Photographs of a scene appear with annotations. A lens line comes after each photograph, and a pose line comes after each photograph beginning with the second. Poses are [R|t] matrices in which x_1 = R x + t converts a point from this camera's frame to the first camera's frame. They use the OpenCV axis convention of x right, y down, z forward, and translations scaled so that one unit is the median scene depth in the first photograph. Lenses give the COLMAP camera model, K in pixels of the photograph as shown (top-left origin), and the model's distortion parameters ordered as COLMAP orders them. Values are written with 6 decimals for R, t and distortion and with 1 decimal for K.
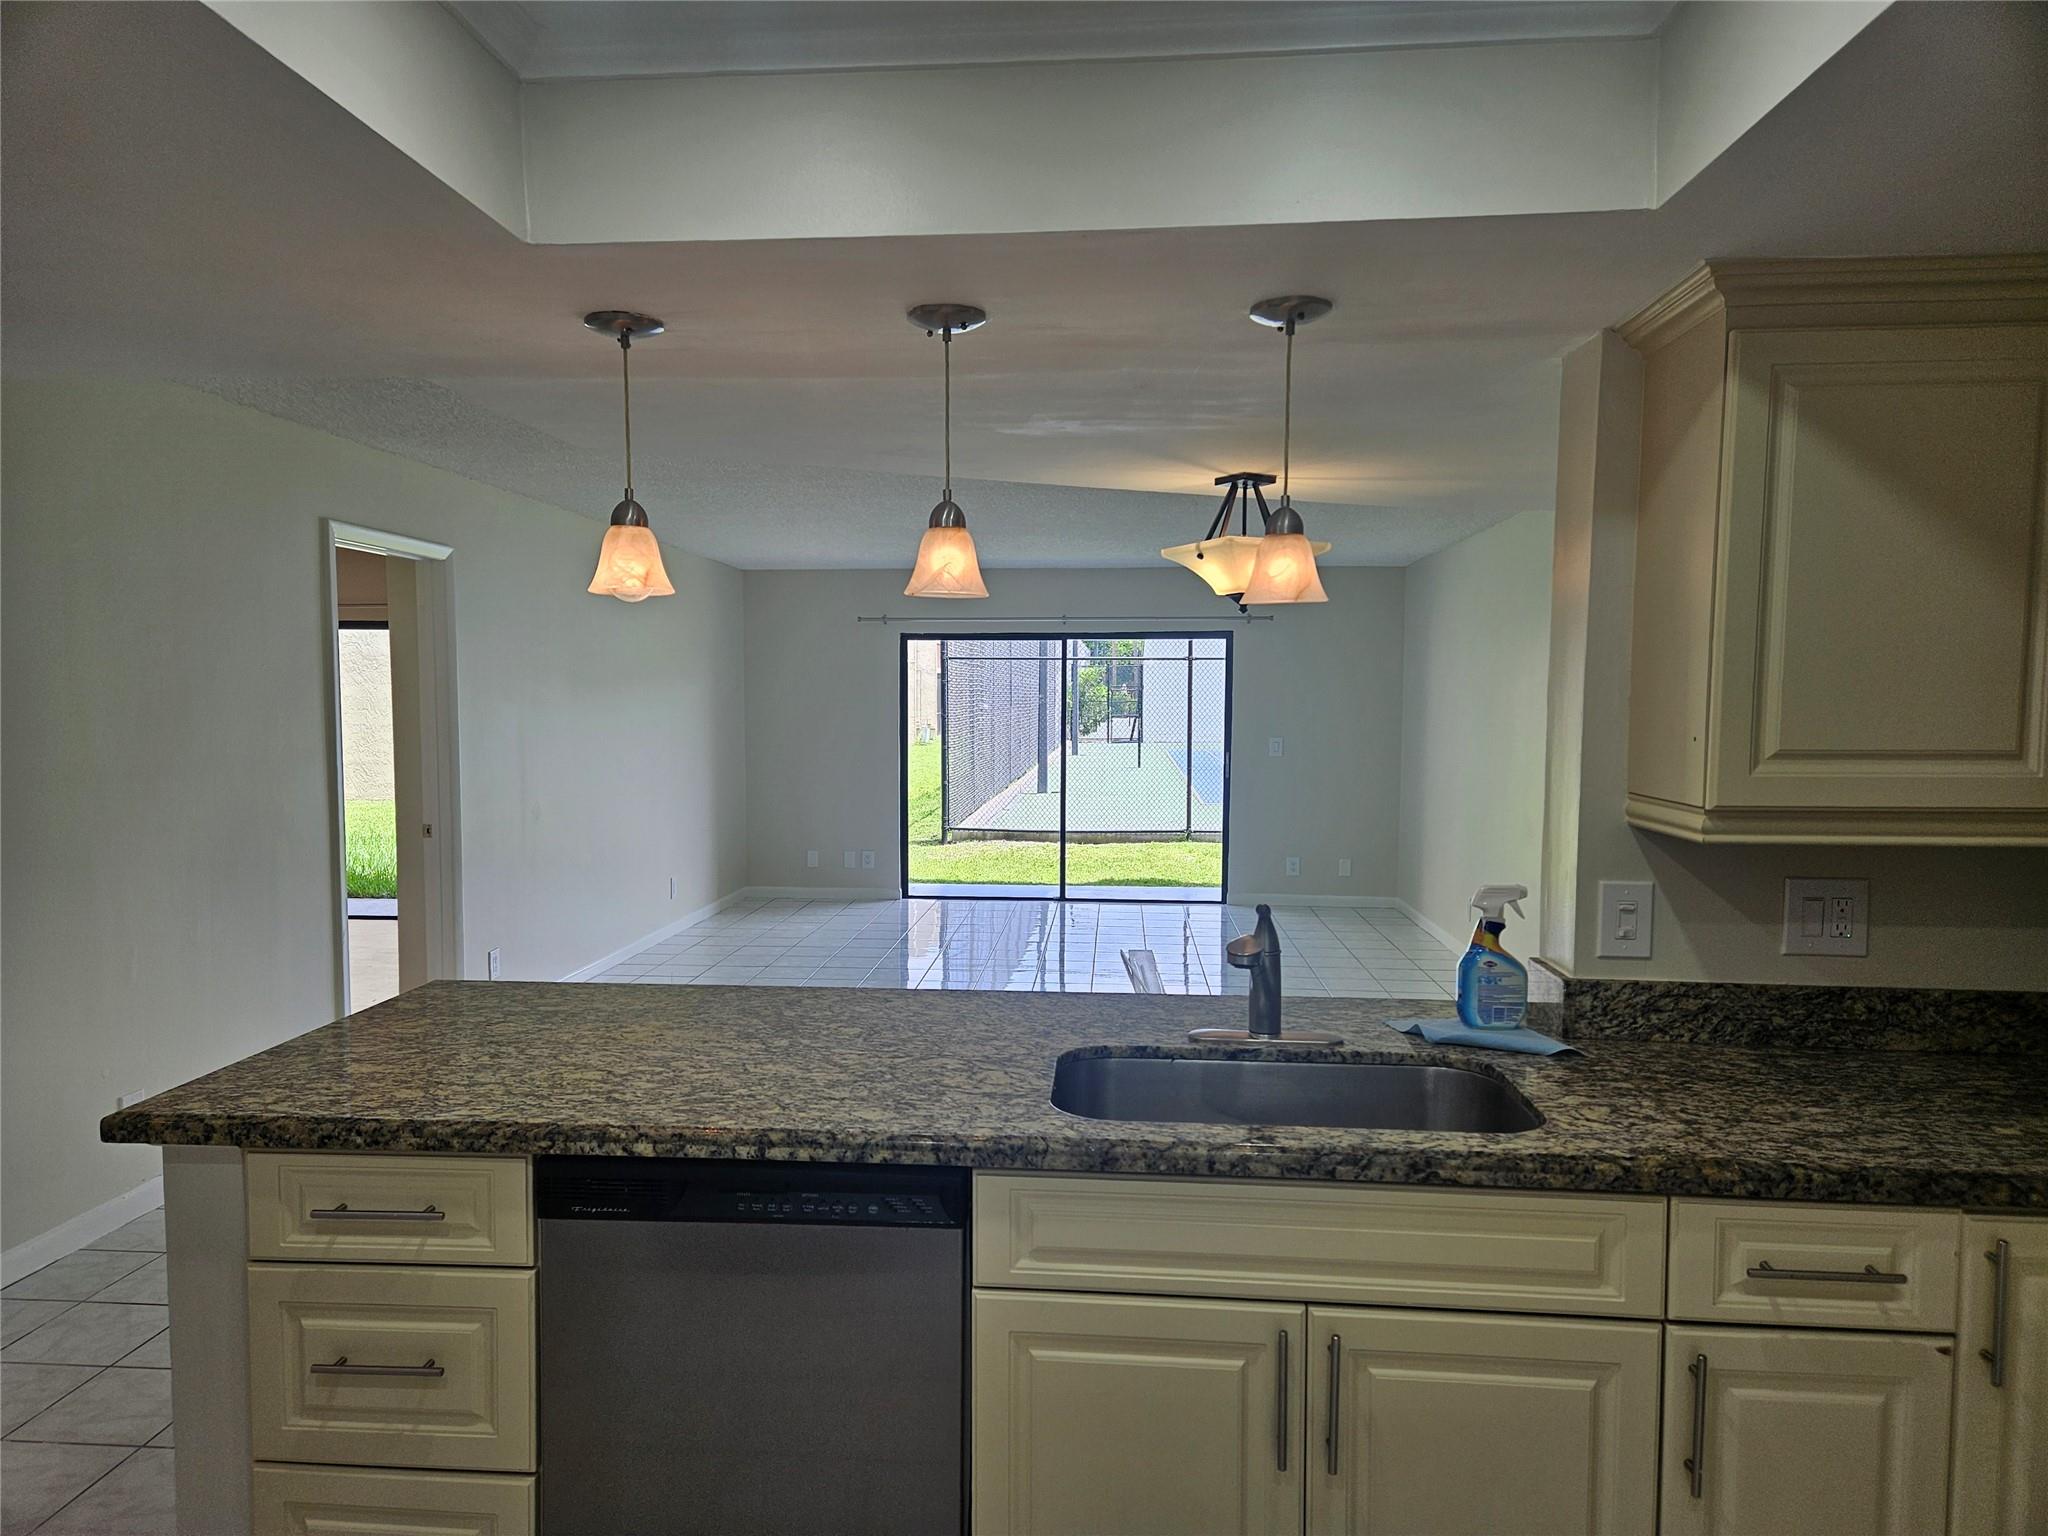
lens RADIAL K [[1367.0, 0, 1002.9], [0, 1367.0, 773.3], [0, 0, 1]] dist [0.056572, -0.041681]
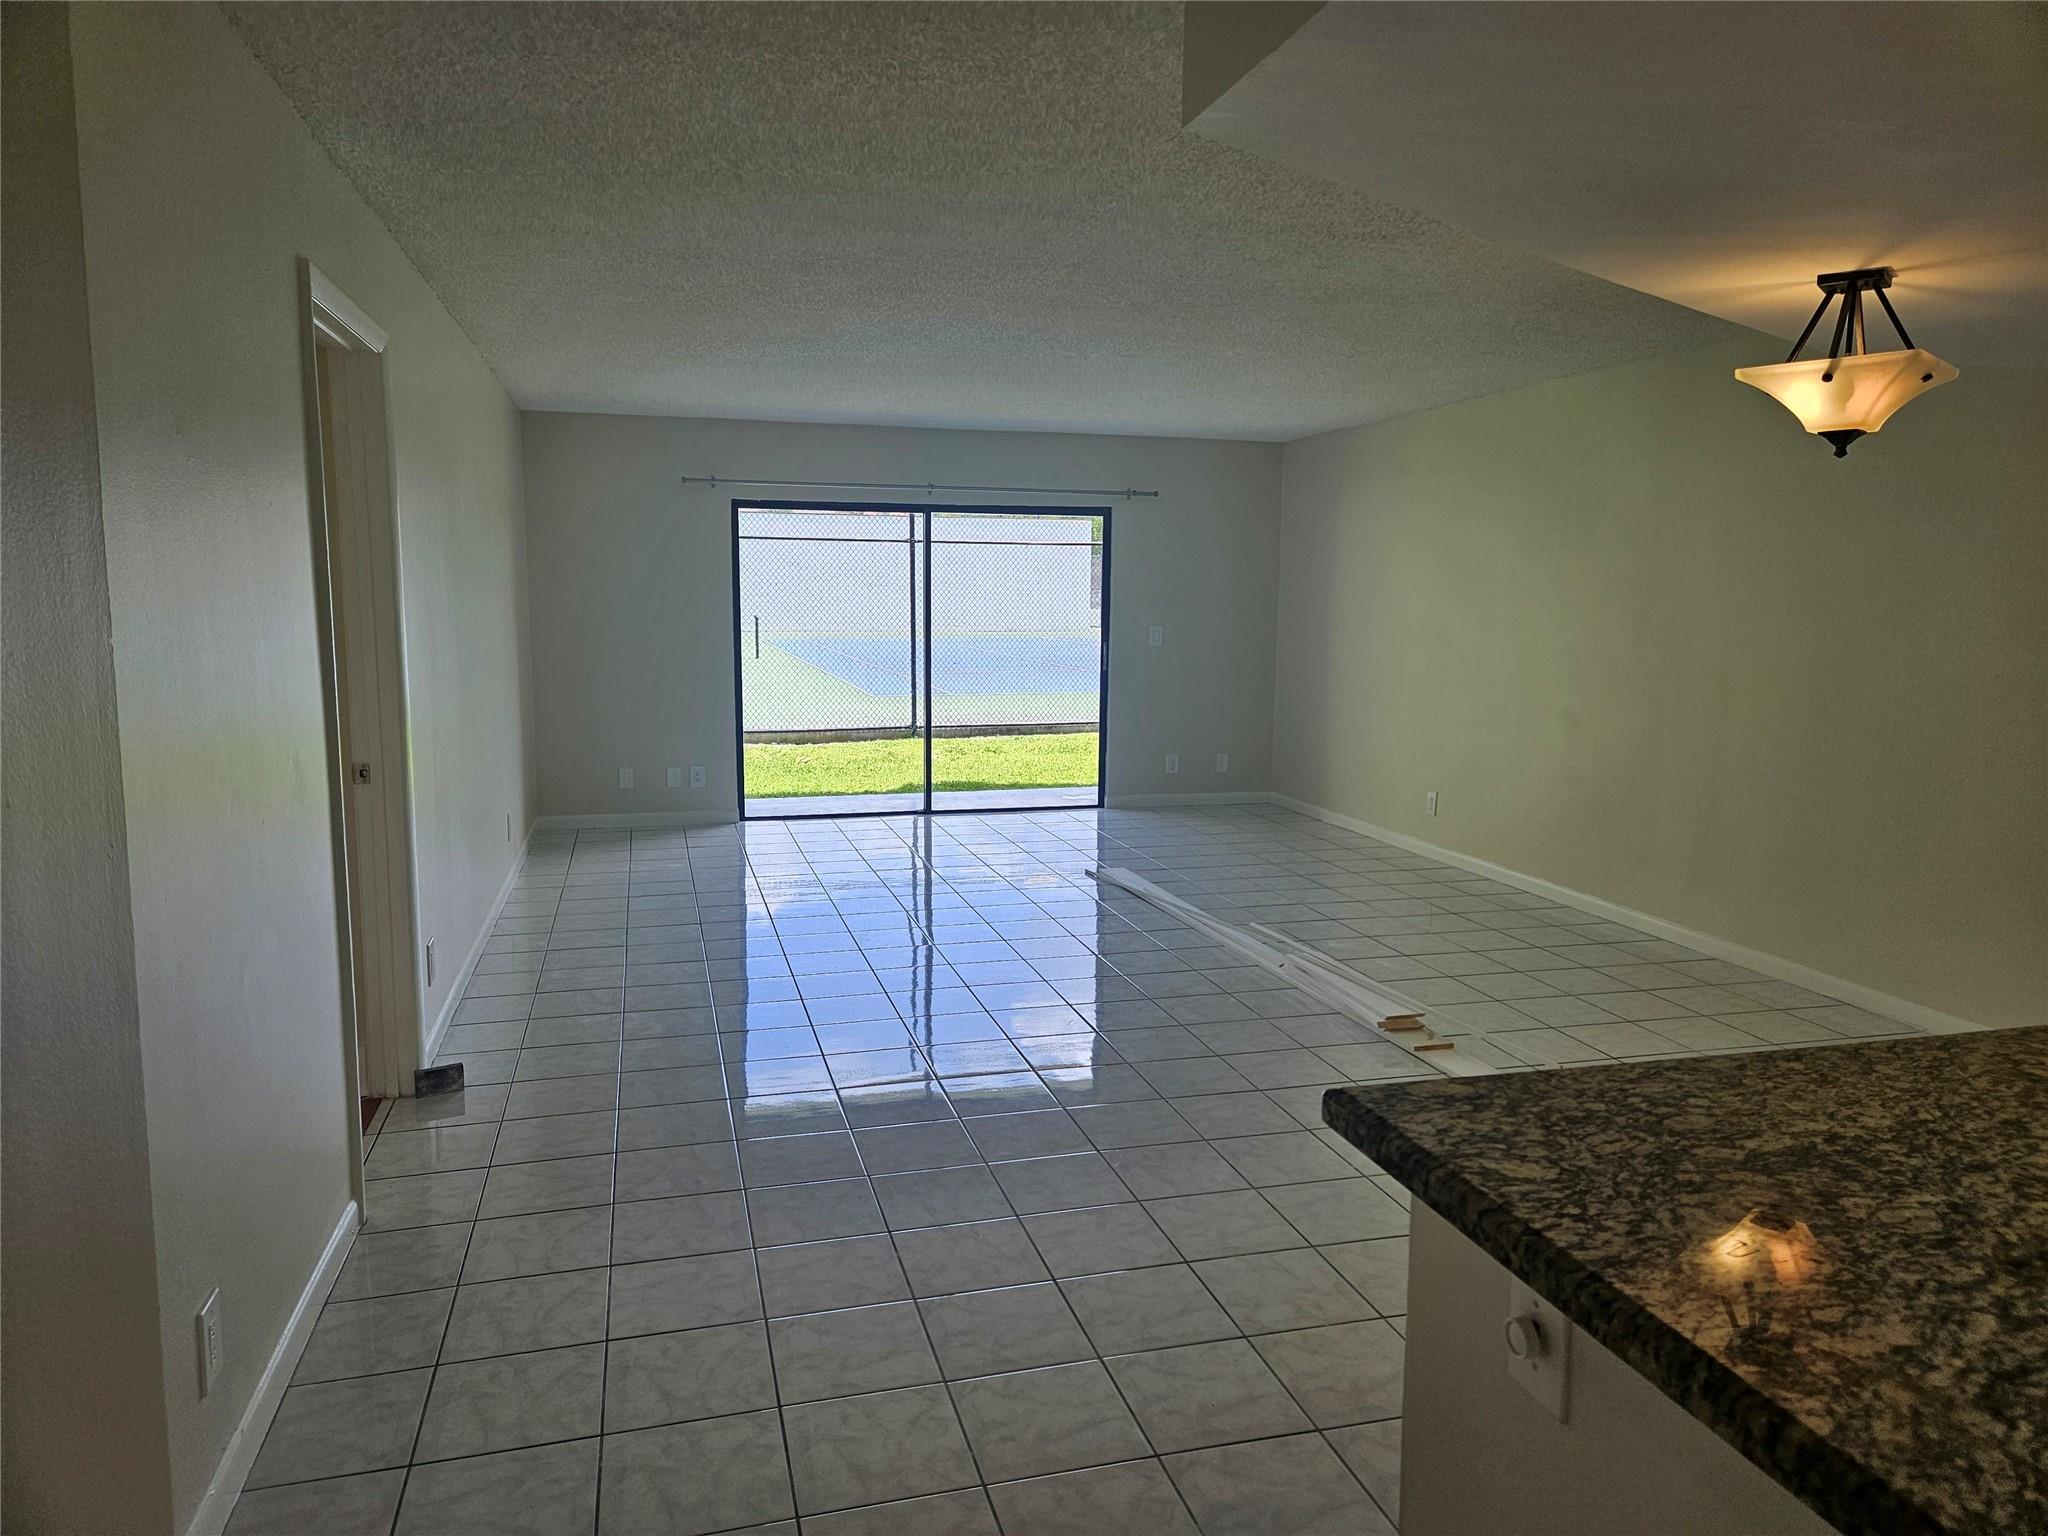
lens RADIAL K [[1367.0, 0, 1041.3], [0, 1367.0, 754.9], [0, 0, 1]] dist [0.056572, -0.041681]
pose [[0.934766, -0.038619, 0.353160, -0.199128], [0.014925, 0.997465, 0.069572, -0.004360], [-0.354951, -0.059763, 0.932973, 0.160452]]
